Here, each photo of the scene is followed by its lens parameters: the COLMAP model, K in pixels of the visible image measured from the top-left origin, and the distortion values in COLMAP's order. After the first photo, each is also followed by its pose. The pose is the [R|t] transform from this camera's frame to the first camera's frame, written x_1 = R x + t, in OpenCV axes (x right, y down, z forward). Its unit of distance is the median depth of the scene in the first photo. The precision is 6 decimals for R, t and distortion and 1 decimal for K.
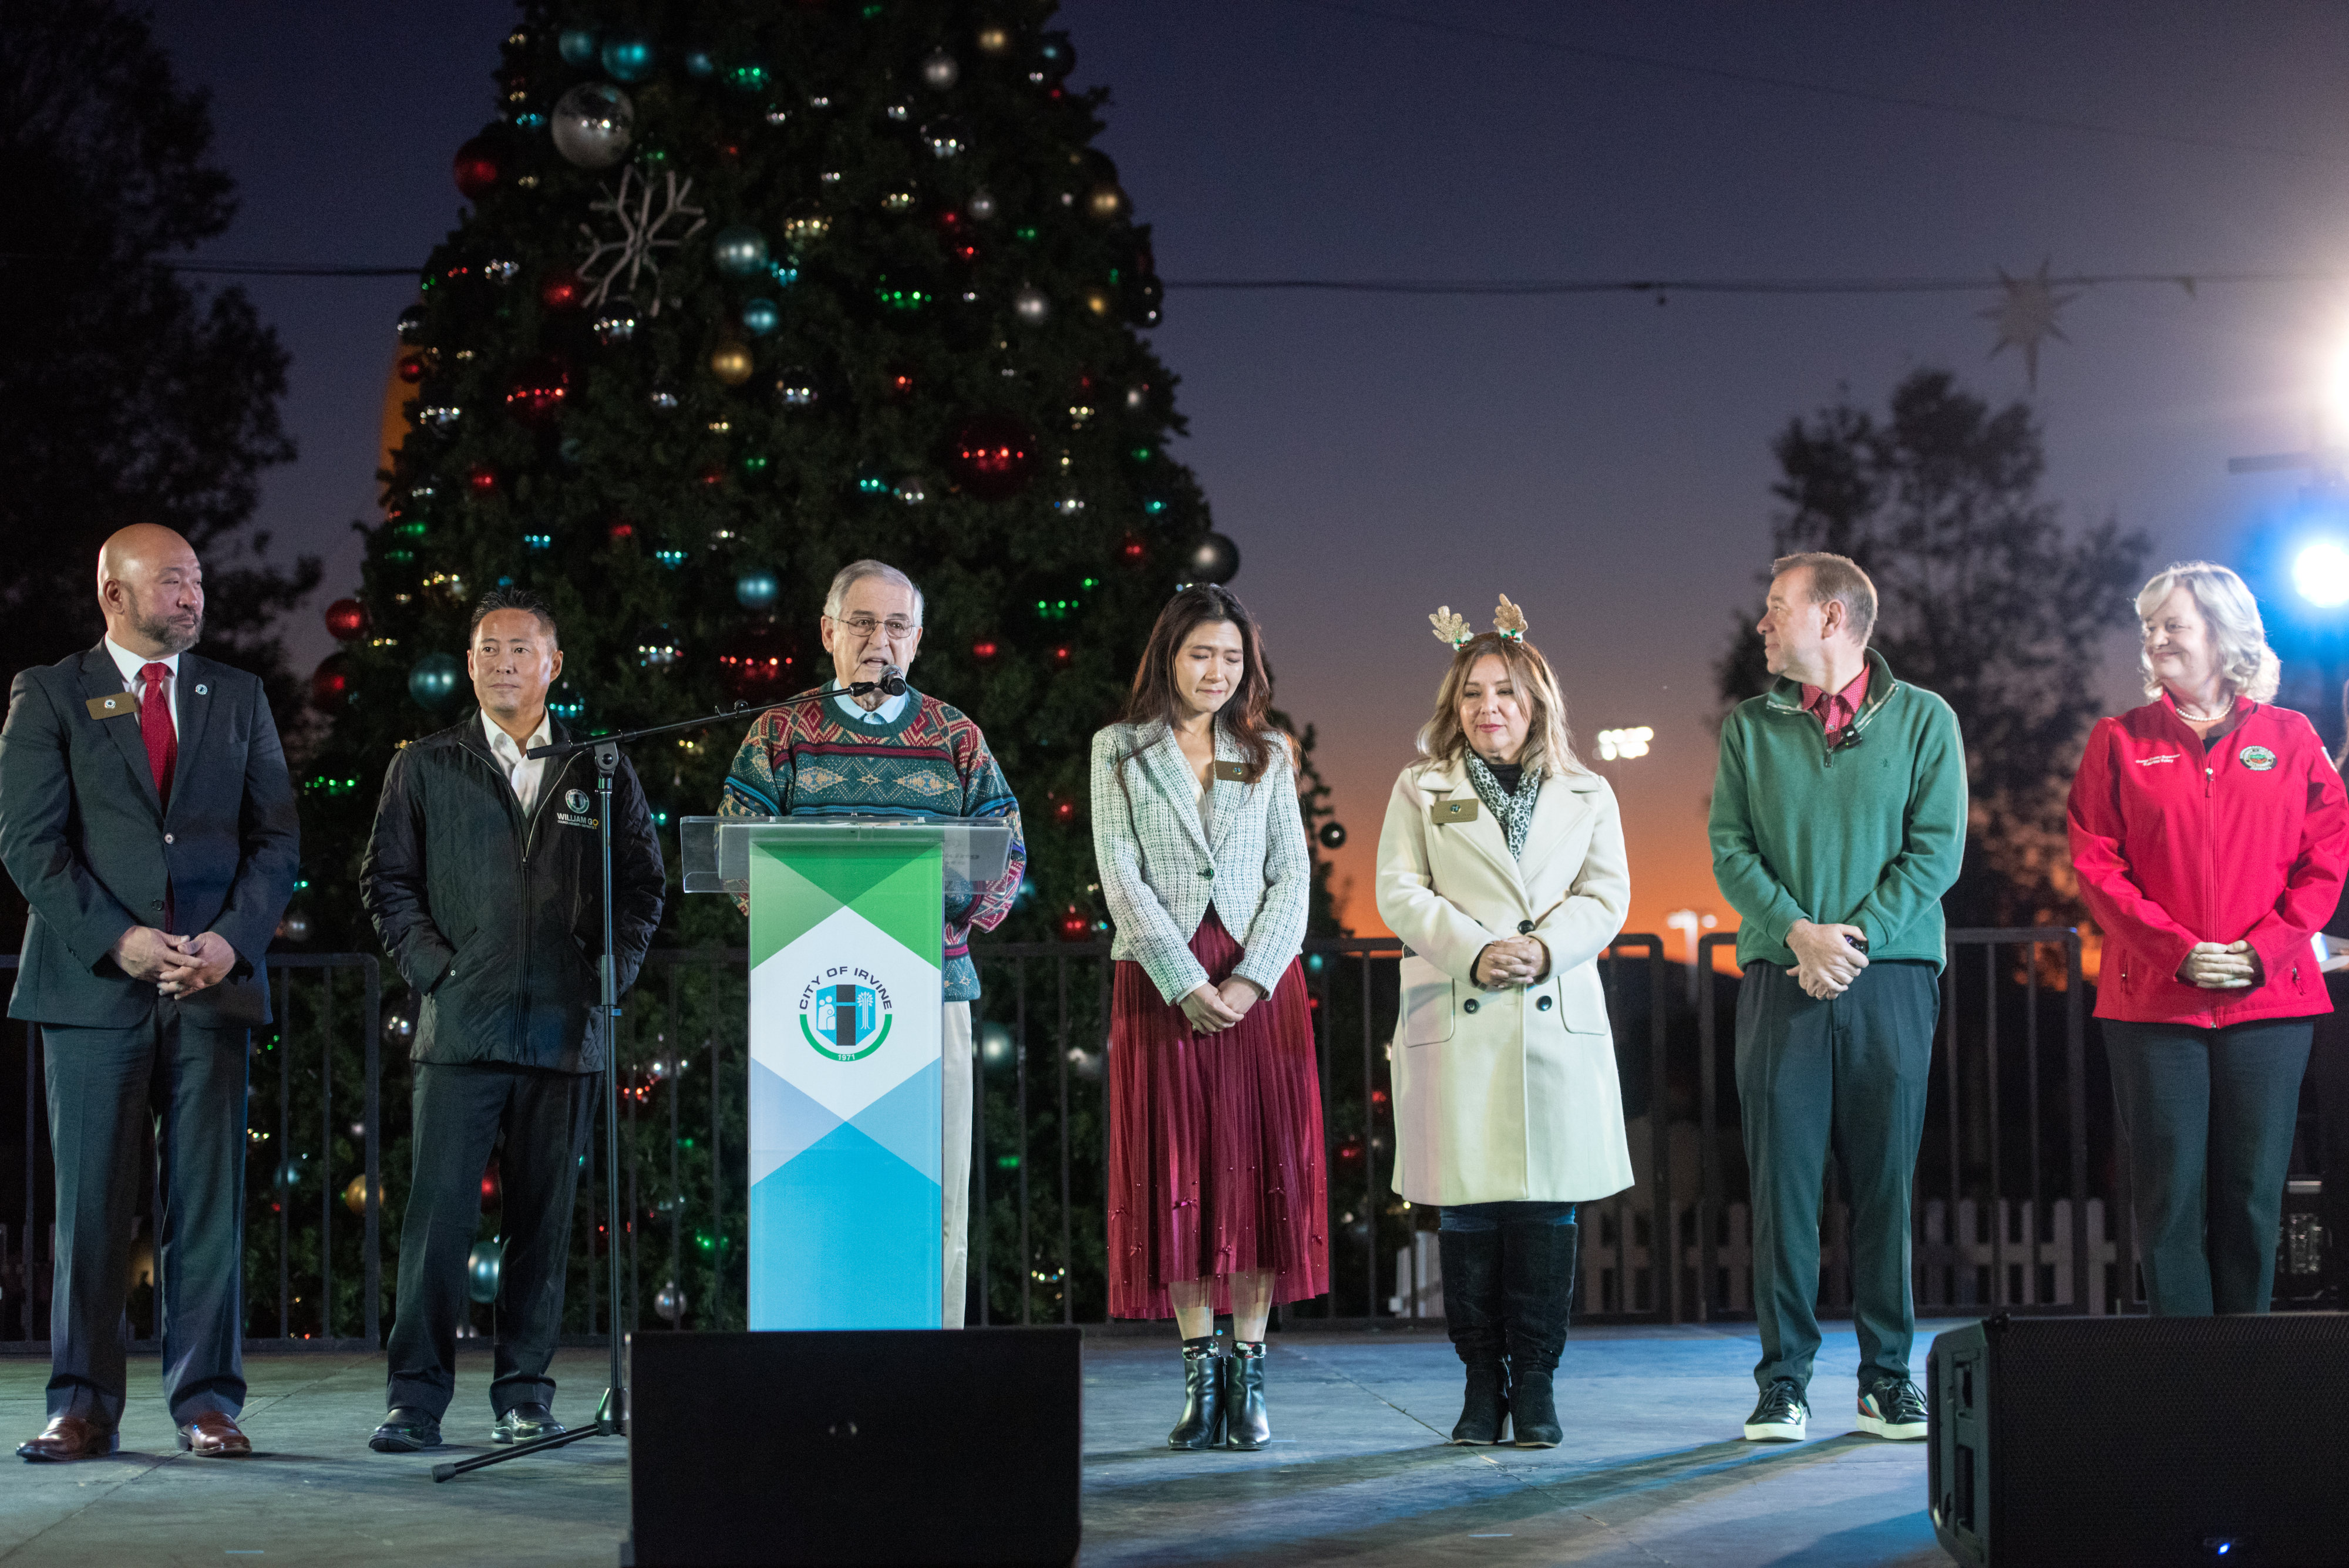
lens RADIAL K [[4736.3, 0, 1168.8], [0, 4736.3, 777.4], [0, 0, 1]] dist [-0.051358, 0.000000]
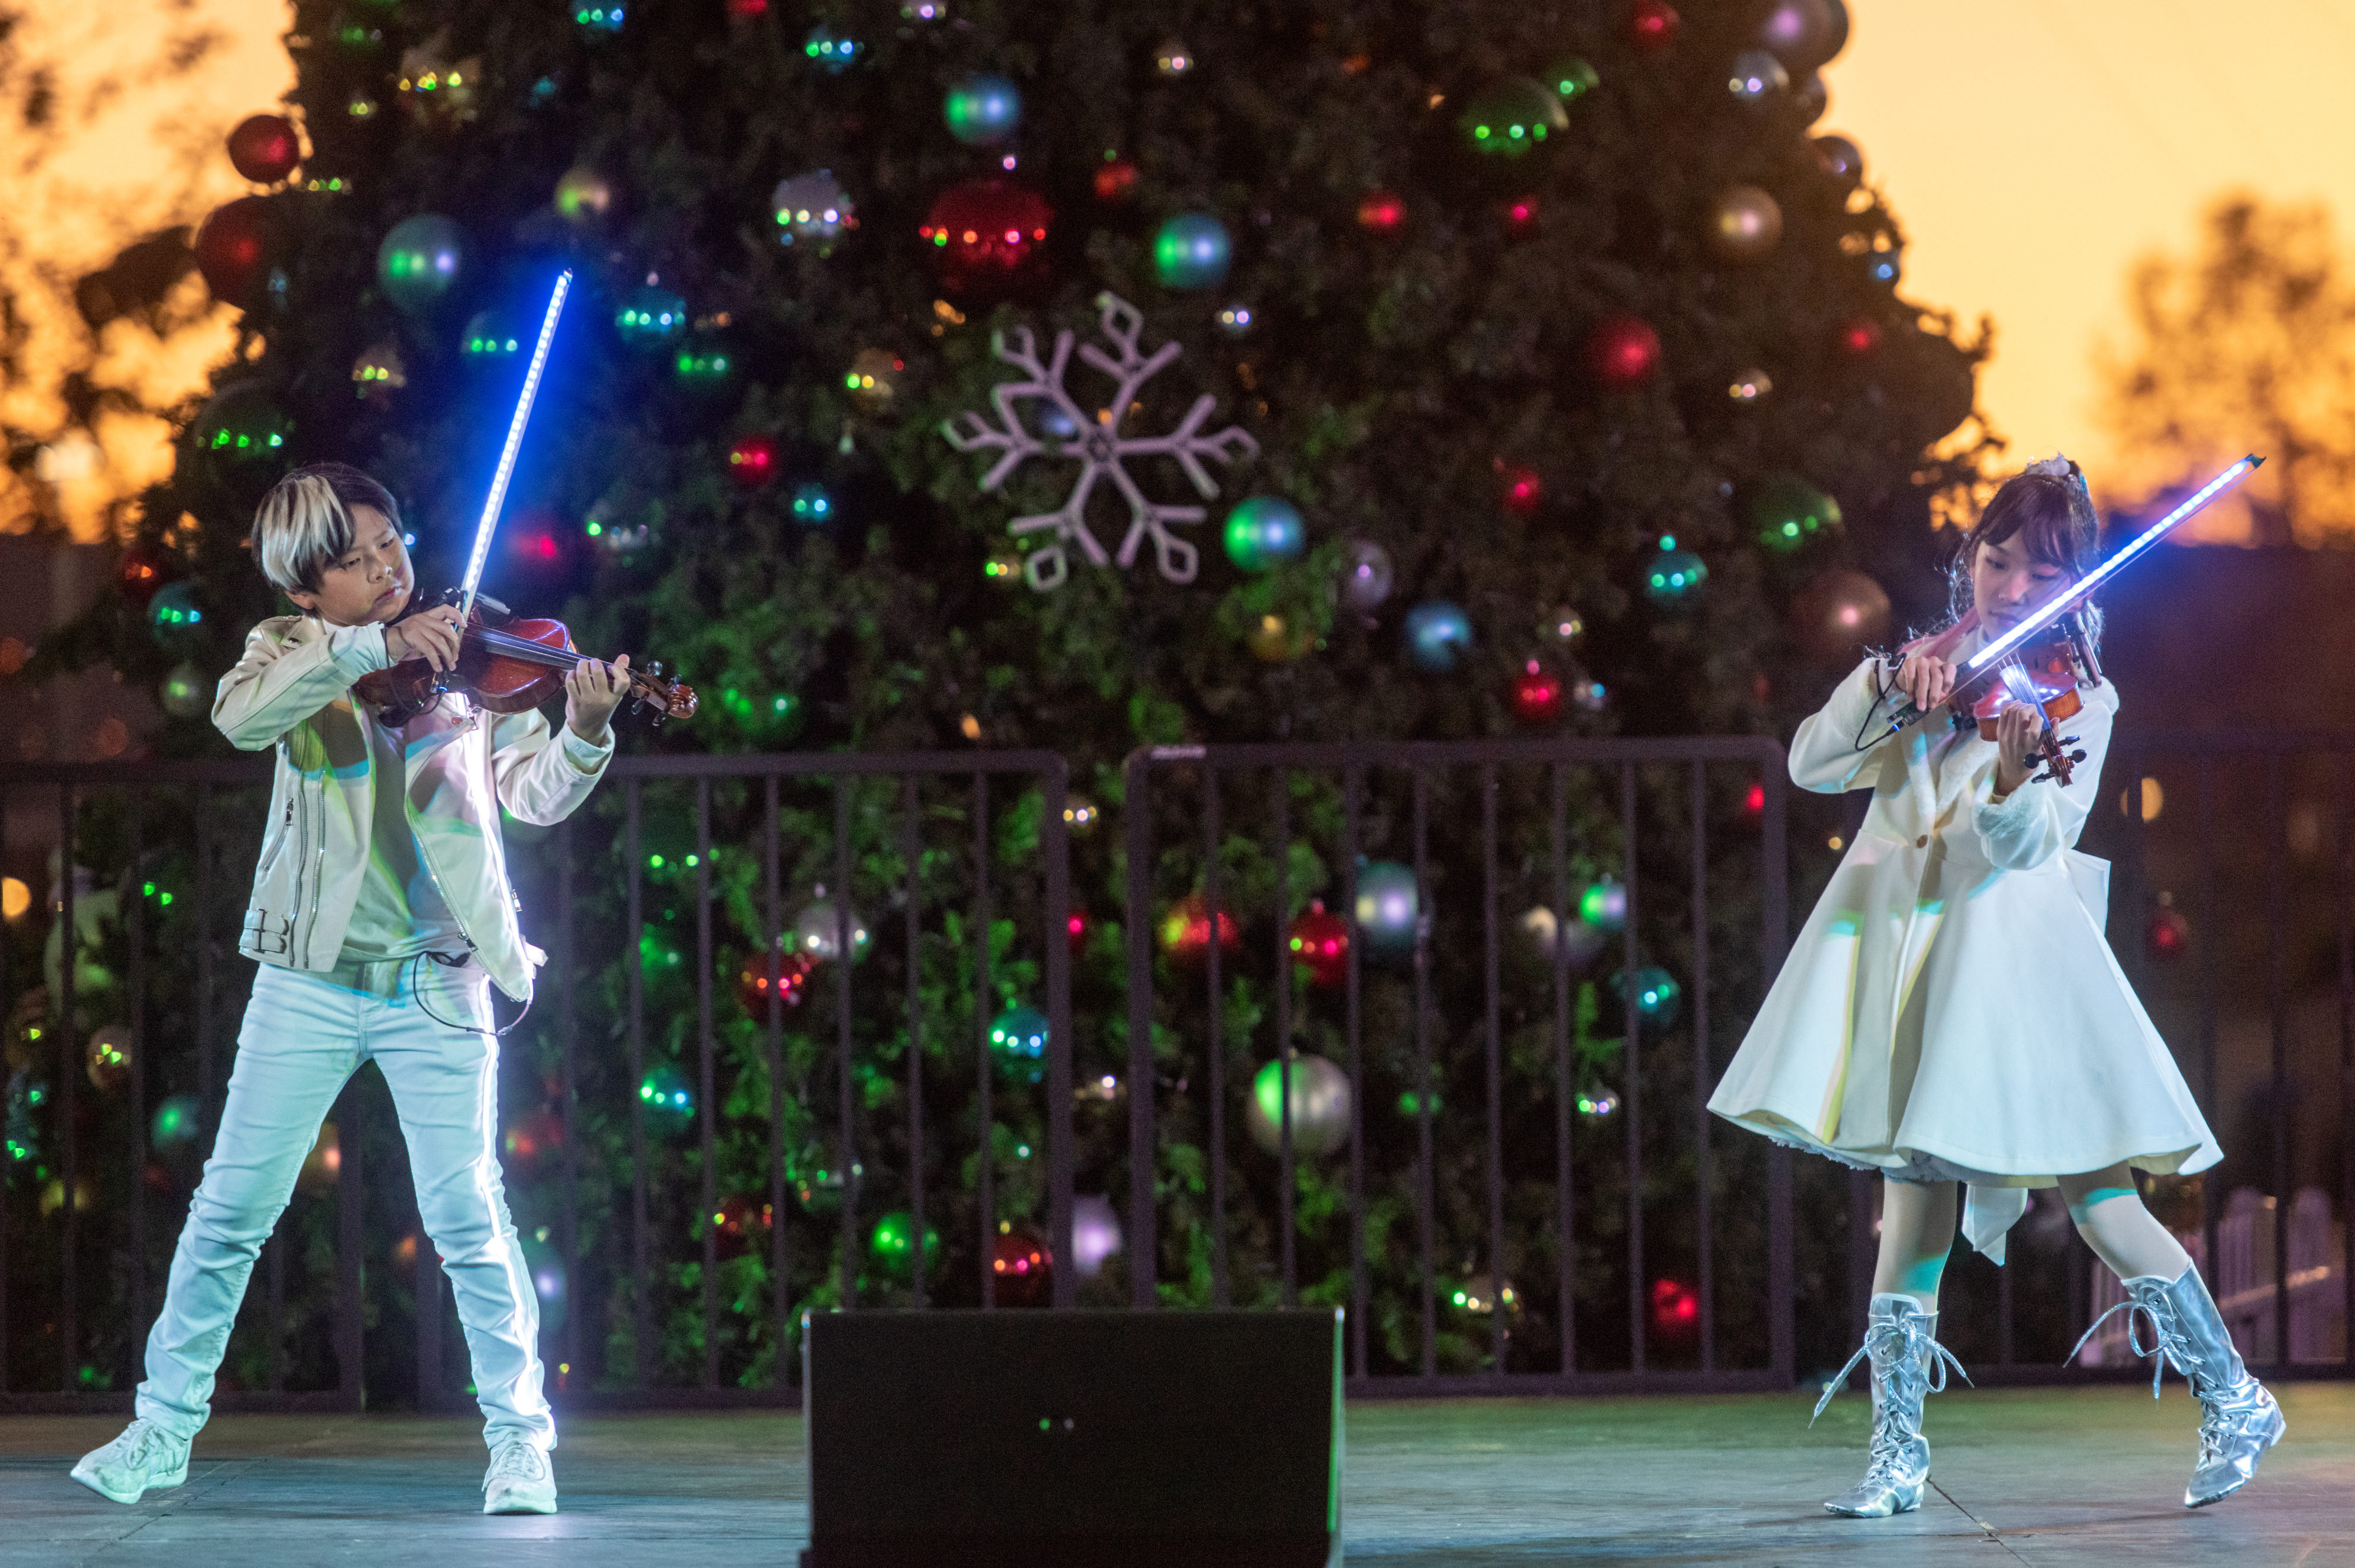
lens RADIAL K [[11882.5, 0, 1178.2], [0, 11882.5, 785.4], [0, 0, 1]] dist [-0.117293, 0.000000]
pose [[0.997288, 0.002089, -0.073569, 0.042627], [0.001962, 0.998488, 0.054939, -0.036932], [0.073573, -0.054935, 0.995776, -0.436555]]
